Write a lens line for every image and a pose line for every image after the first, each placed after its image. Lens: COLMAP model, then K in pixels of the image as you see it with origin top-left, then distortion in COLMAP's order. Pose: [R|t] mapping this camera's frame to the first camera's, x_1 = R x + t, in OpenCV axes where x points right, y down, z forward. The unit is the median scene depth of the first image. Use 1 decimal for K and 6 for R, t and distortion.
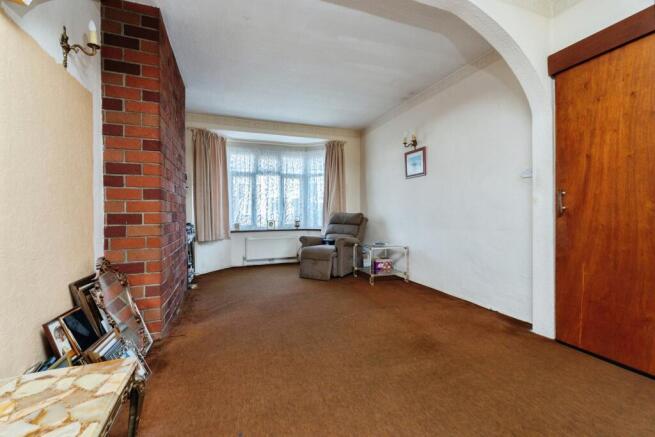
lens RADIAL K [[281.9, 0, 332.8], [0, 281.9, 214.2], [0, 0, 1]] dist [0.000132, -0.000048]
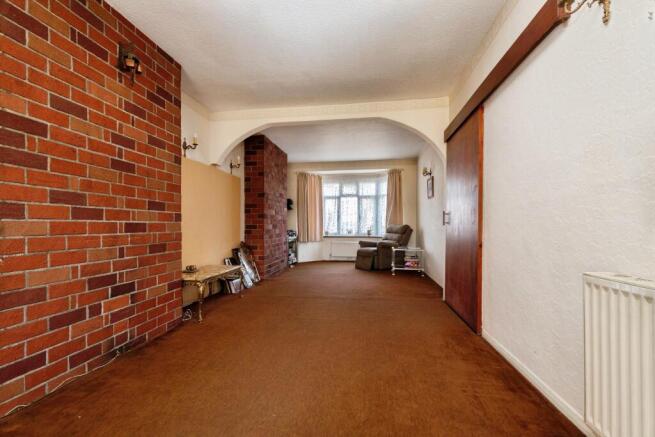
lens RADIAL K [[281.9, 0, 325.8], [0, 281.9, 222.0], [0, 0, 1]] dist [0.000132, -0.000048]
pose [[0.878907, -0.000626, -0.476992, 0.359923], [-0.005366, 0.999923, -0.011201, -0.000136], [0.476962, 0.012405, 0.878836, -0.301116]]
